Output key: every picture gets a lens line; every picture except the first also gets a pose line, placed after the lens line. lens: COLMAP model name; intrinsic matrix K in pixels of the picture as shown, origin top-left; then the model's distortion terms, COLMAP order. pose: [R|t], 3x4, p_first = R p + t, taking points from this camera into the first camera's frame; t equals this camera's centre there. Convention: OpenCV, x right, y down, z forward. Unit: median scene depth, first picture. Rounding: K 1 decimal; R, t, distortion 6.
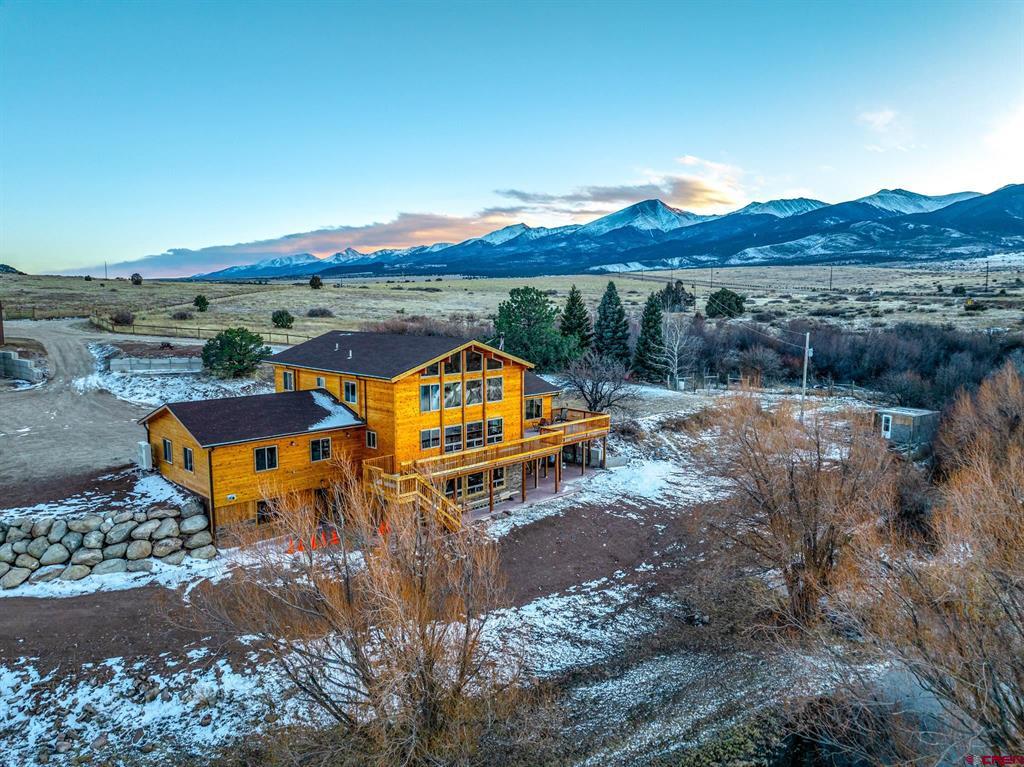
lens RADIAL K [[716.9, 0, 512.0], [0, 716.9, 383.5], [0, 0, 1]] dist [-0.042770, 0.005511]
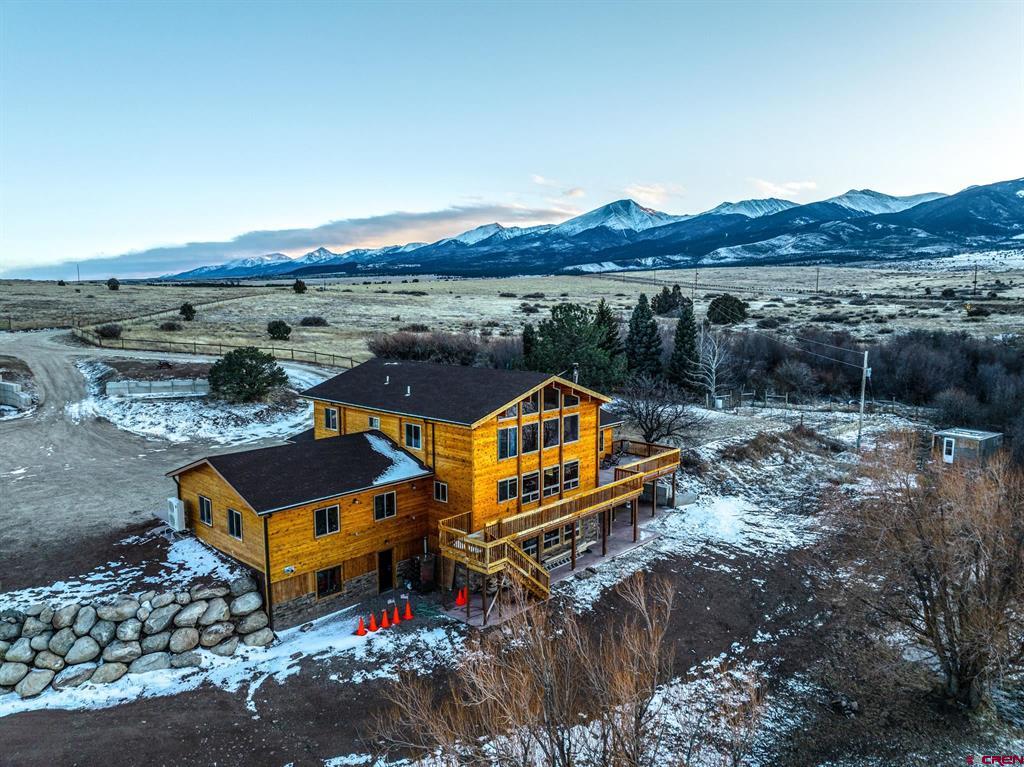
lens RADIAL K [[716.9, 0, 512.0], [0, 716.9, 383.5], [0, 0, 1]] dist [-0.042770, 0.005511]
pose [[0.999348, -0.006597, 0.035502, -0.128406], [0.006587, 0.999978, 0.000407, -0.048423], [-0.035504, -0.000173, 0.999370, 0.117787]]
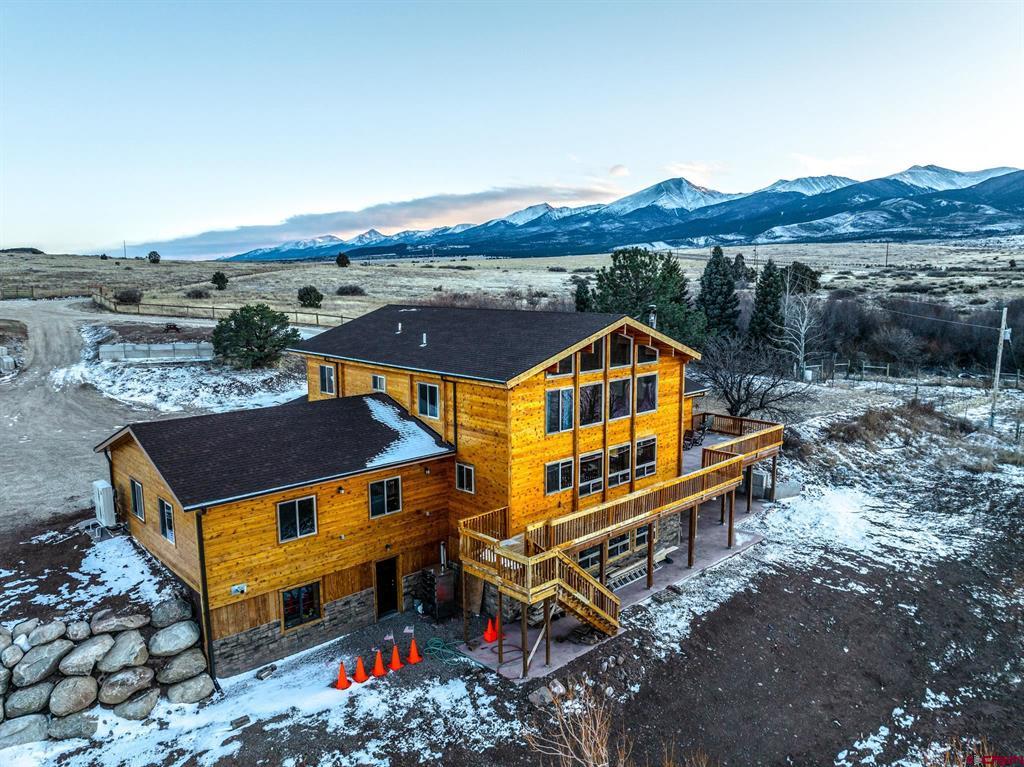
lens RADIAL K [[716.9, 0, 512.0], [0, 716.9, 383.5], [0, 0, 1]] dist [-0.042770, 0.005511]
pose [[0.999486, -0.000955, -0.032041, -0.124740], [0.001798, 0.999653, 0.026283, -0.017814], [0.032005, -0.026328, 0.999141, 0.352987]]
